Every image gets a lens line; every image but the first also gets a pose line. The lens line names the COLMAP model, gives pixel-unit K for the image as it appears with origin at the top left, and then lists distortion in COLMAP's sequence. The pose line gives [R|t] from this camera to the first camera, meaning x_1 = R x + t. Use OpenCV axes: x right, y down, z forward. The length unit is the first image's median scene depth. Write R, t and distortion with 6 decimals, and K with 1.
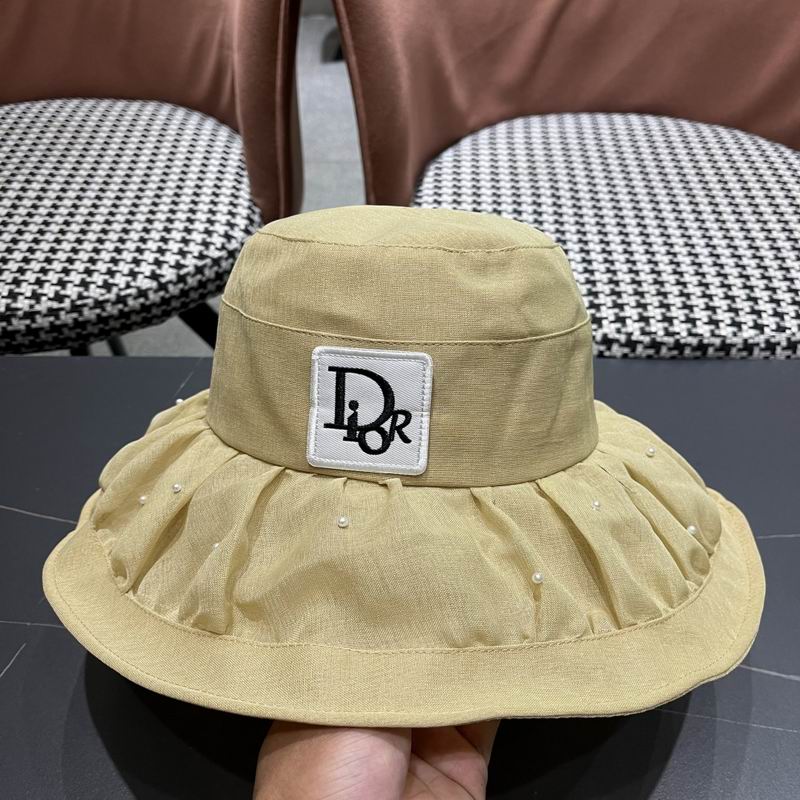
lens RADIAL K [[839.3, 0, 395.3], [0, 839.3, 405.1], [0, 0, 1]] dist [0.020489, 0.000000]
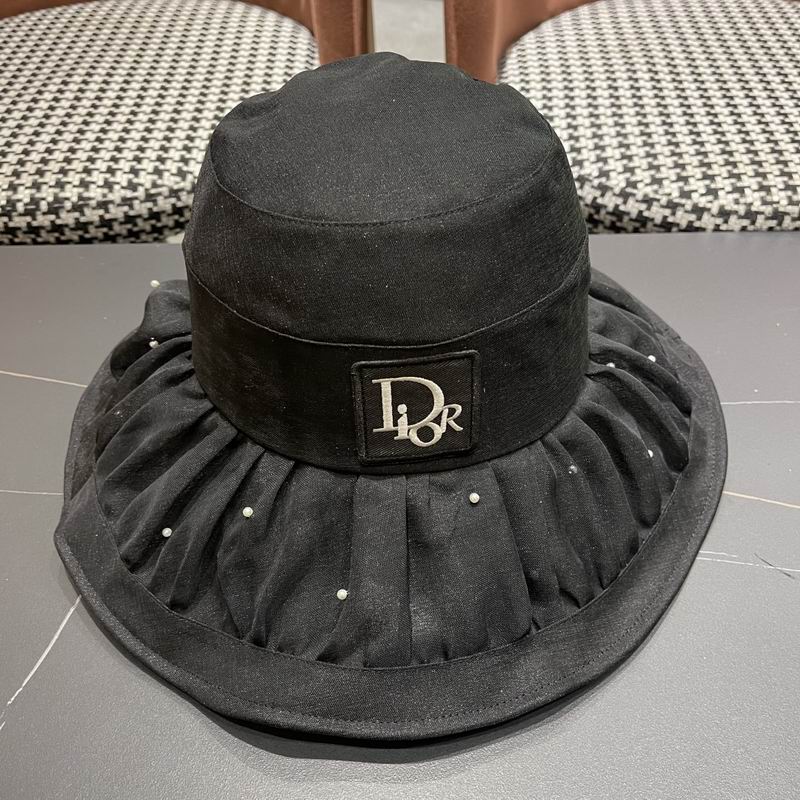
lens RADIAL K [[839.3, 0, 400.5], [0, 839.3, 403.8], [0, 0, 1]] dist [0.020489, 0.000000]
pose [[0.999486, -0.017520, -0.026833, -0.075846], [0.018681, 0.998874, 0.043616, 0.079321], [0.026038, -0.044095, 0.998688, 0.051894]]
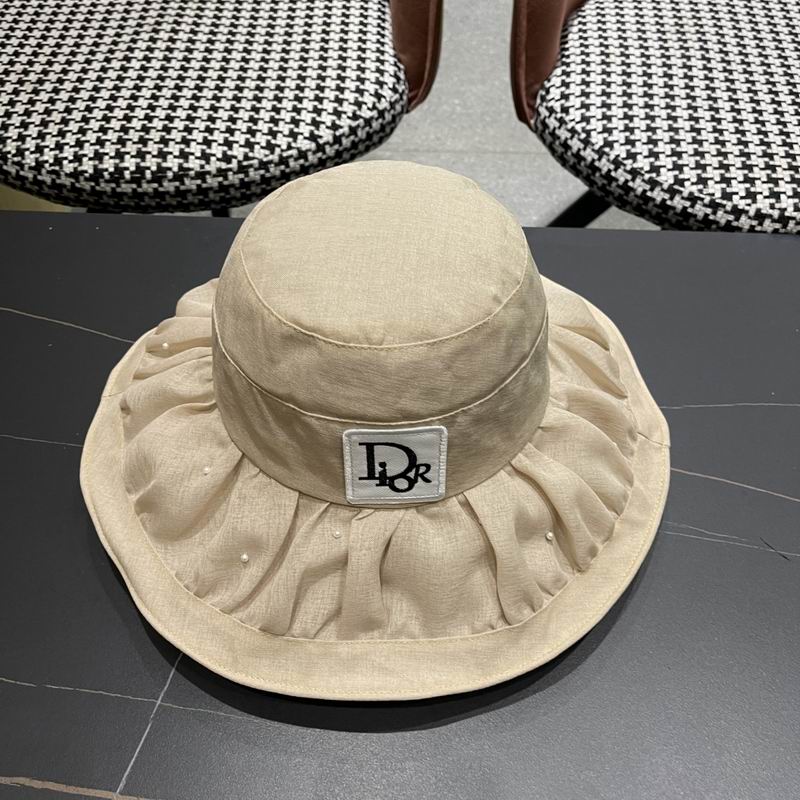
lens RADIAL K [[839.3, 0, 396.1], [0, 839.3, 401.0], [0, 0, 1]] dist [0.020489, 0.000000]
pose [[0.999316, 0.030336, -0.021136, -0.155575], [-0.025652, 0.980560, 0.194535, -0.040033], [0.026627, -0.193860, 0.980668, -0.073595]]
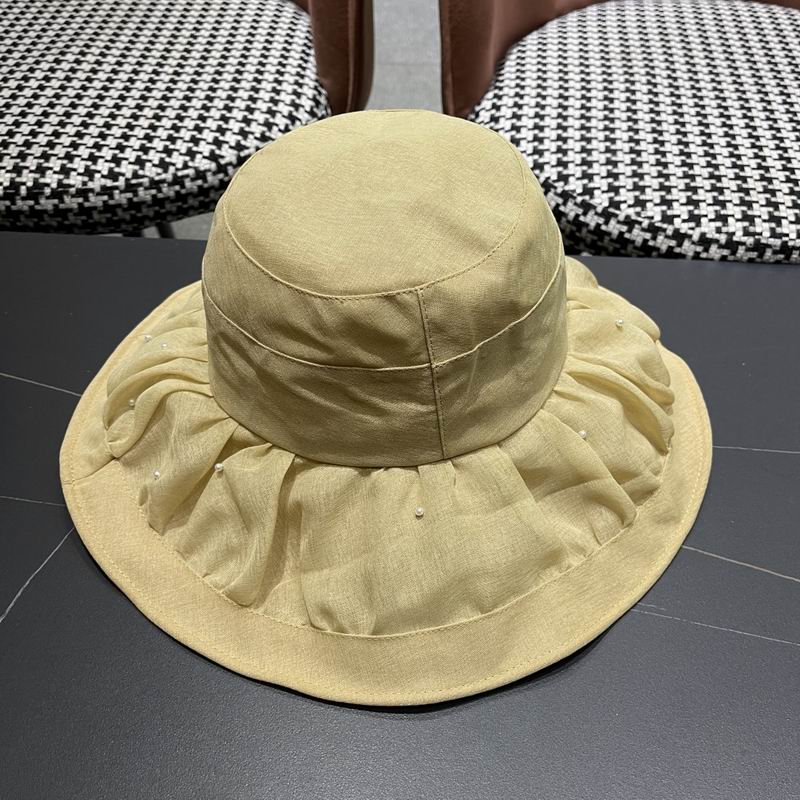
lens RADIAL K [[839.3, 0, 398.7], [0, 839.3, 401.2], [0, 0, 1]] dist [0.020489, 0.000000]
pose [[0.997730, 0.046179, -0.049015, -0.023107], [-0.042062, 0.995748, 0.081952, 0.032419], [0.052591, -0.079704, 0.995430, 0.059506]]
